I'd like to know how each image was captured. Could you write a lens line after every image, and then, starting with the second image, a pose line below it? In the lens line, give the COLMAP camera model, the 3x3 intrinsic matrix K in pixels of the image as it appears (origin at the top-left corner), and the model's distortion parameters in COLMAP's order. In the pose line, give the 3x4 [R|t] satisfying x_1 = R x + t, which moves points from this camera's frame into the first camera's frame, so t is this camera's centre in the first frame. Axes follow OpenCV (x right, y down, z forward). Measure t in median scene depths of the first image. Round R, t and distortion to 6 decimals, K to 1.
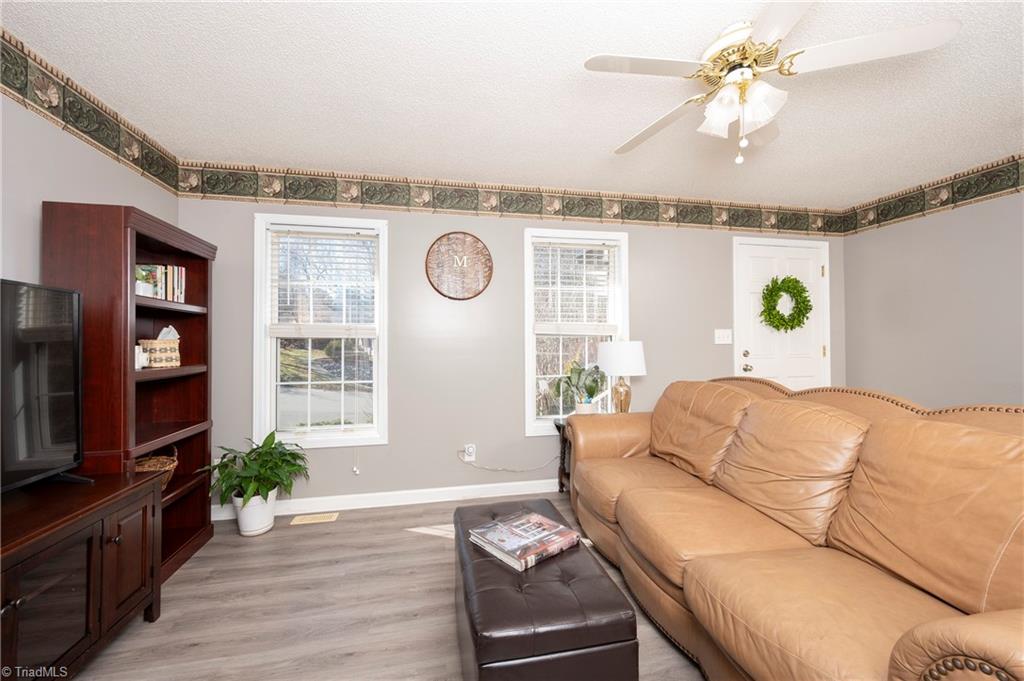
lens RADIAL K [[402.4, 0, 512.0], [0, 402.4, 333.0], [0, 0, 1]] dist [-0.006150, 0.001441]
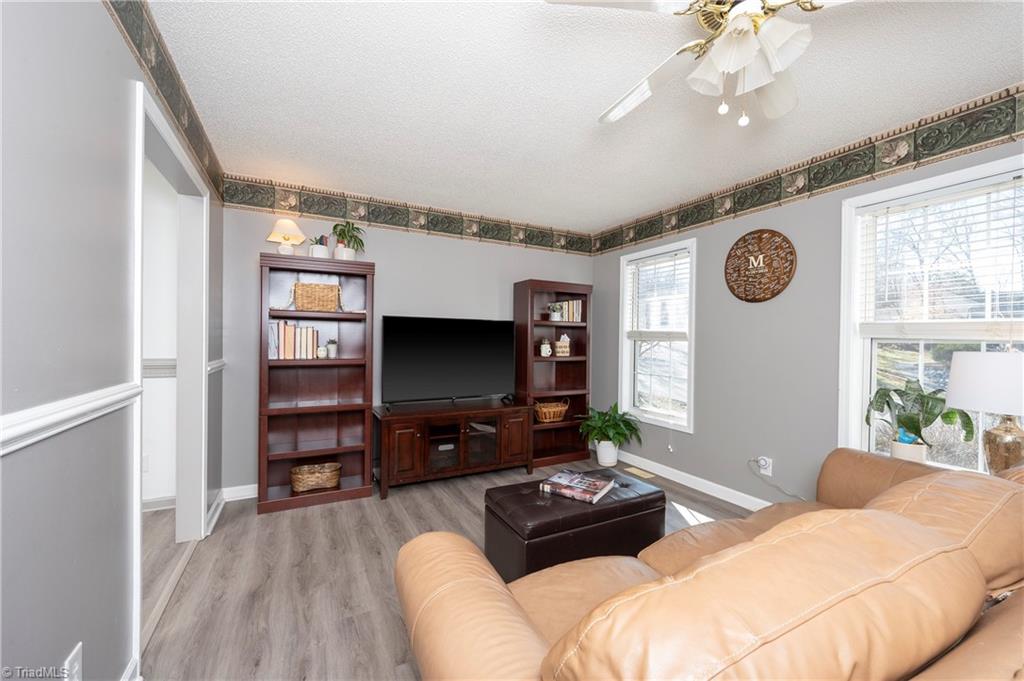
lens RADIAL K [[402.4, 0, 506.4], [0, 402.4, 336.9], [0, 0, 1]] dist [-0.006150, 0.001441]
pose [[0.256645, 0.003456, -0.966500, 0.729035], [0.012948, 0.999892, 0.007014, -0.017816], [0.966419, -0.014314, 0.256573, 0.214385]]
